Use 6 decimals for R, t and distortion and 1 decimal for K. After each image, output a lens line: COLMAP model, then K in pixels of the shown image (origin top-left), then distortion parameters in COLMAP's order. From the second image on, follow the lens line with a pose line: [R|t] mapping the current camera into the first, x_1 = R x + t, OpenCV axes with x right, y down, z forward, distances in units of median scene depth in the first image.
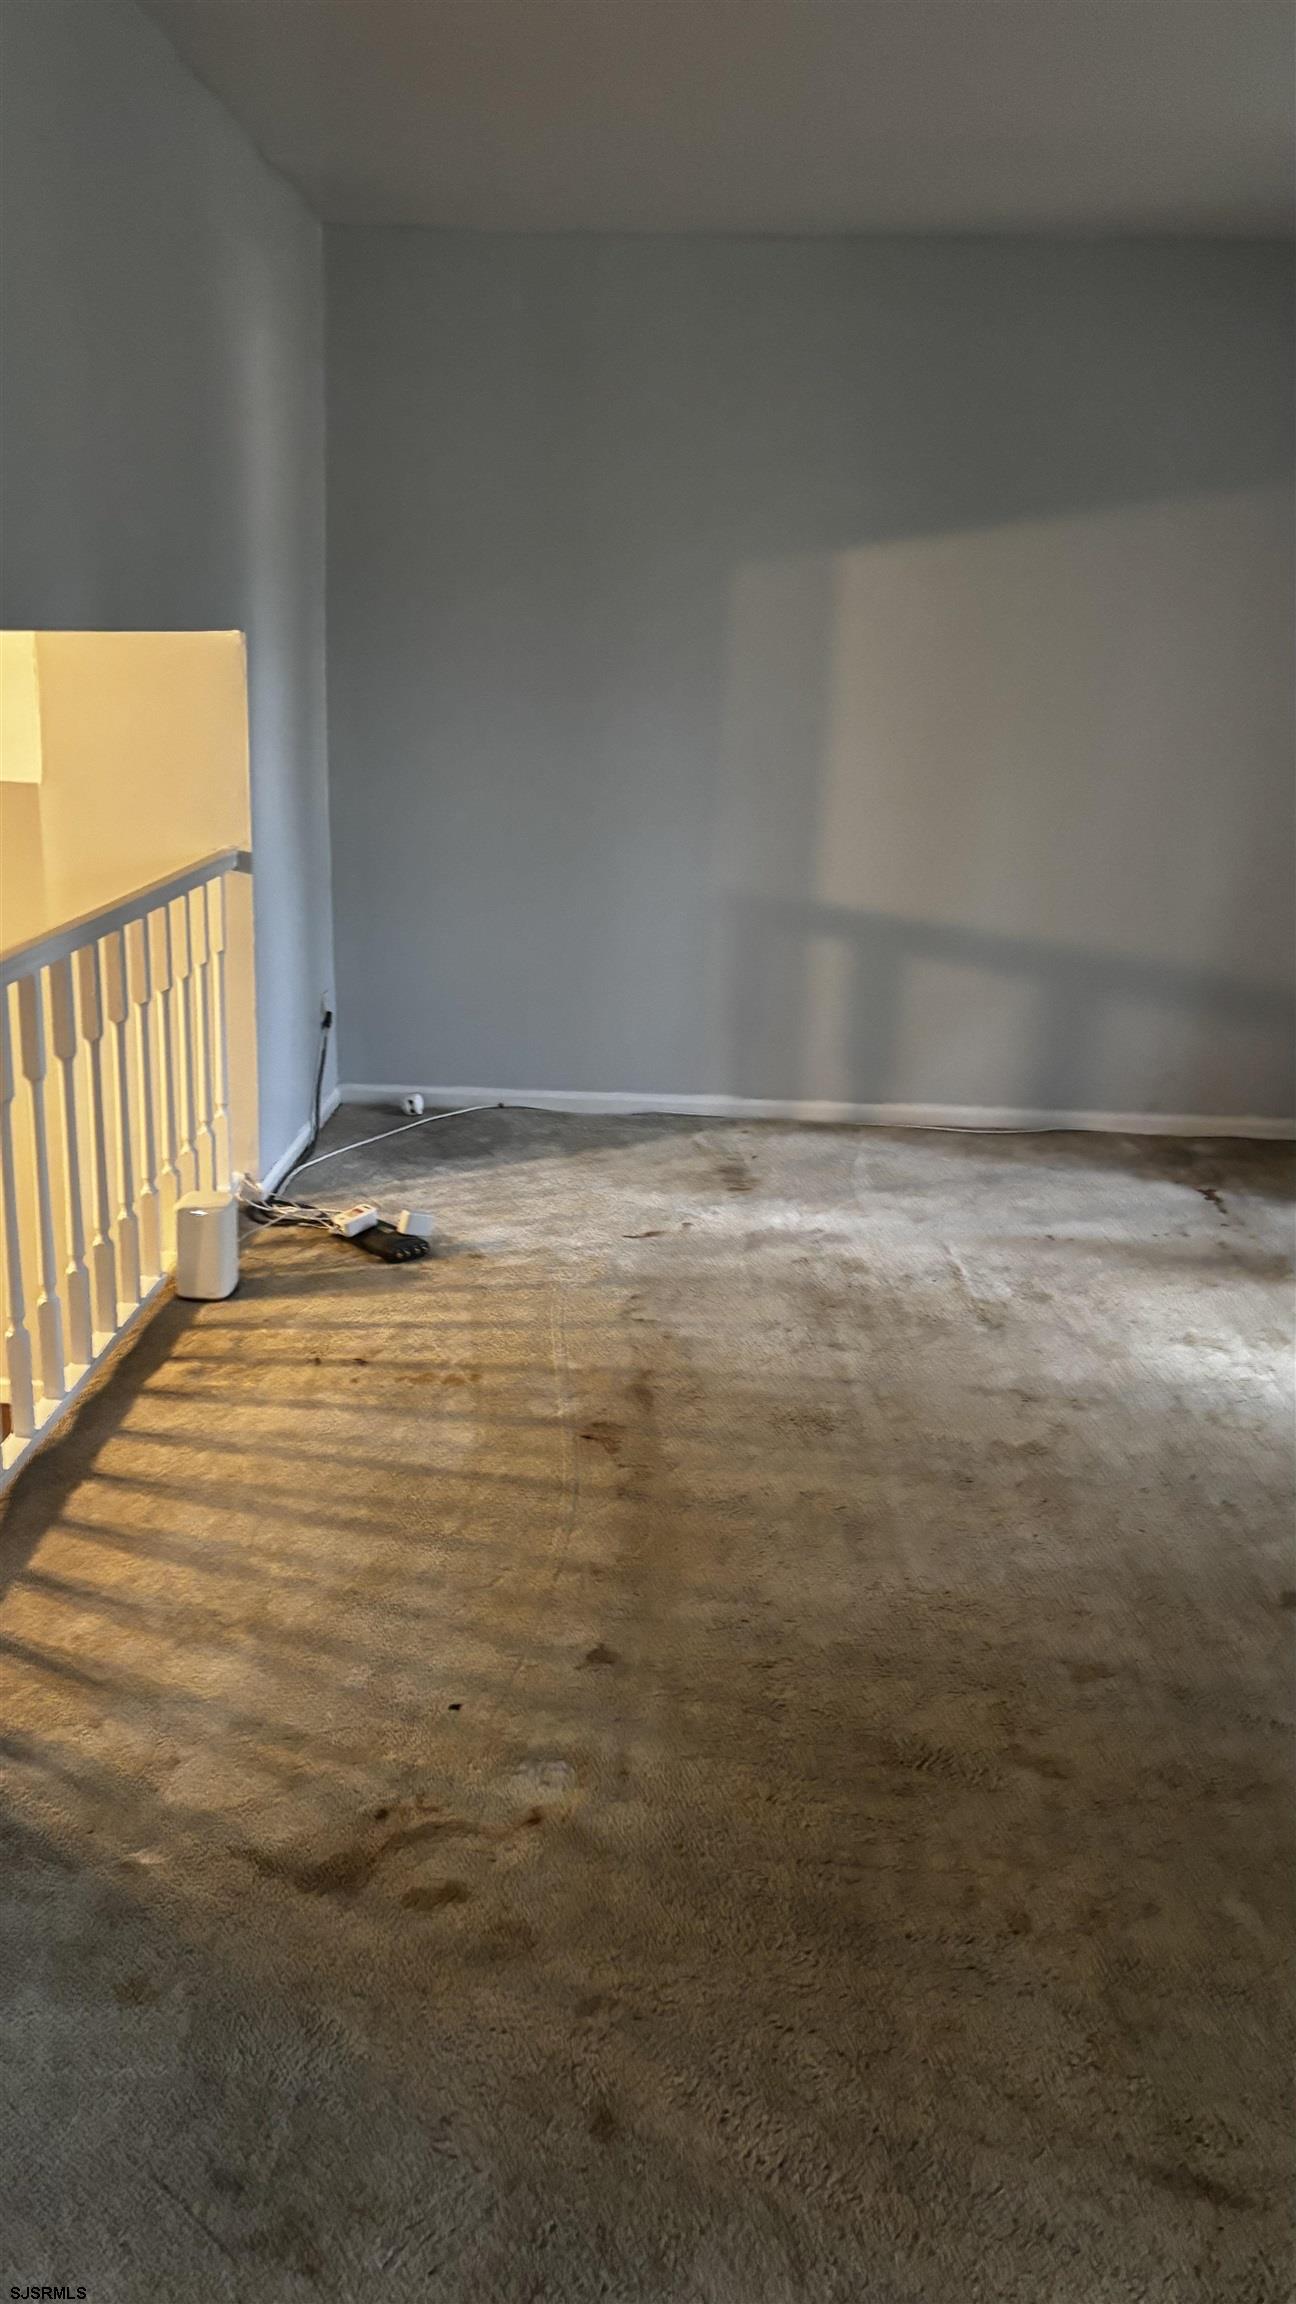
lens RADIAL K [[1780.4, 0, 665.0], [0, 1780.4, 1142.6], [0, 0, 1]] dist [0.025166, -0.029104]
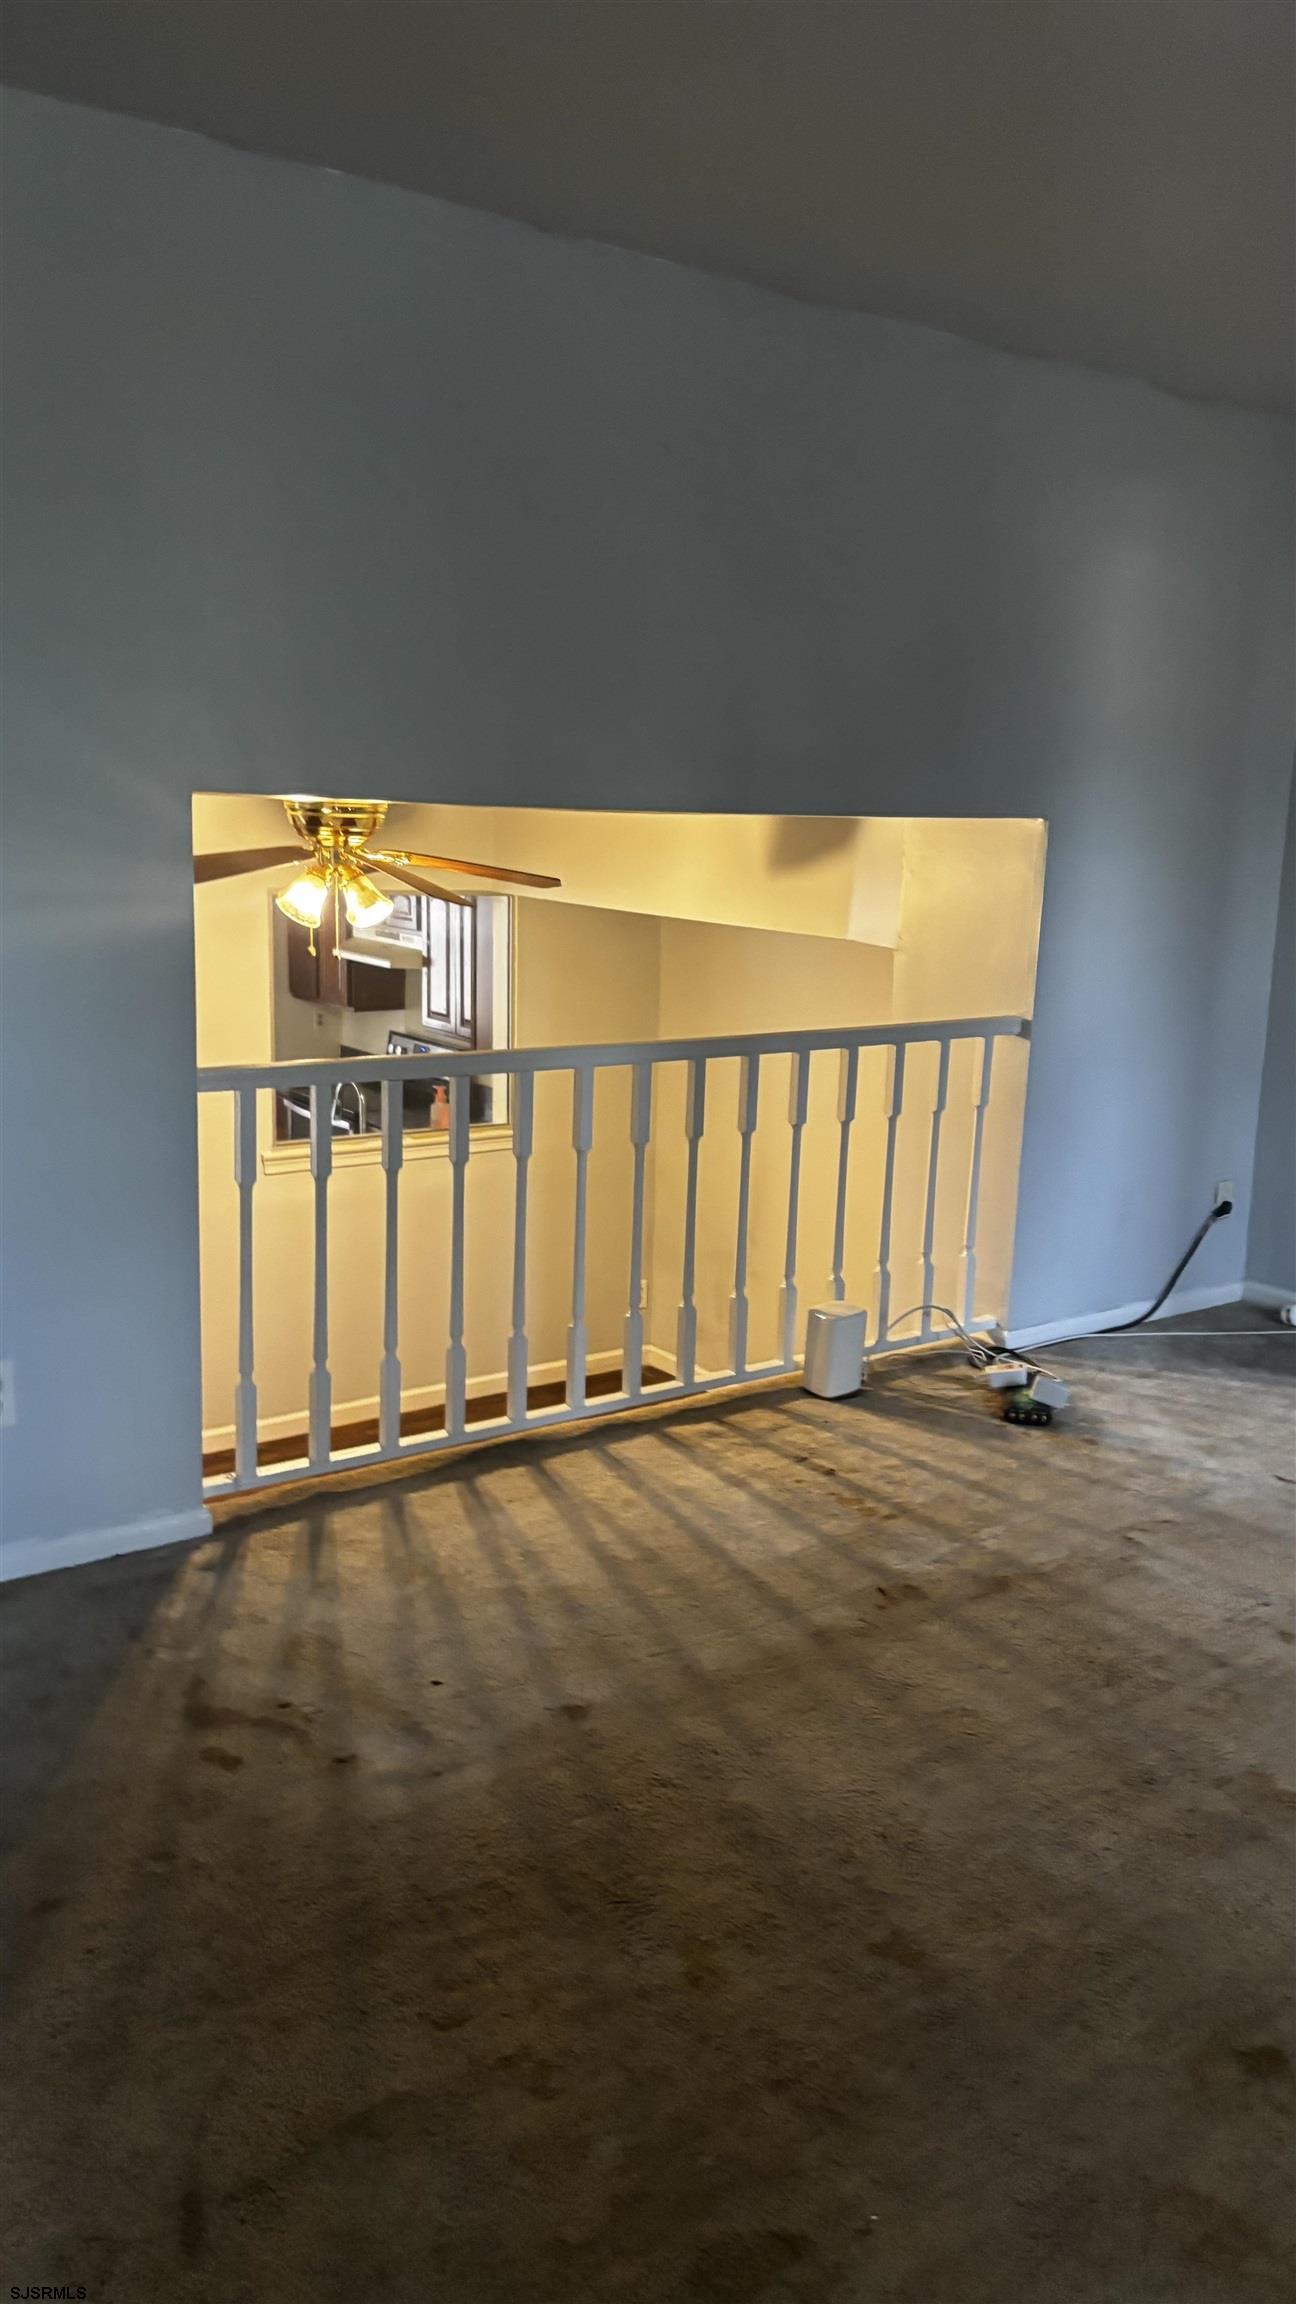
lens RADIAL K [[1780.4, 0, 657.9], [0, 1780.4, 1146.1], [0, 0, 1]] dist [0.025166, -0.029104]
pose [[0.606539, 0.151091, -0.780565, 0.556224], [-0.237370, 0.971413, 0.003585, -0.046398], [0.758793, 0.183108, 0.625064, 0.199719]]
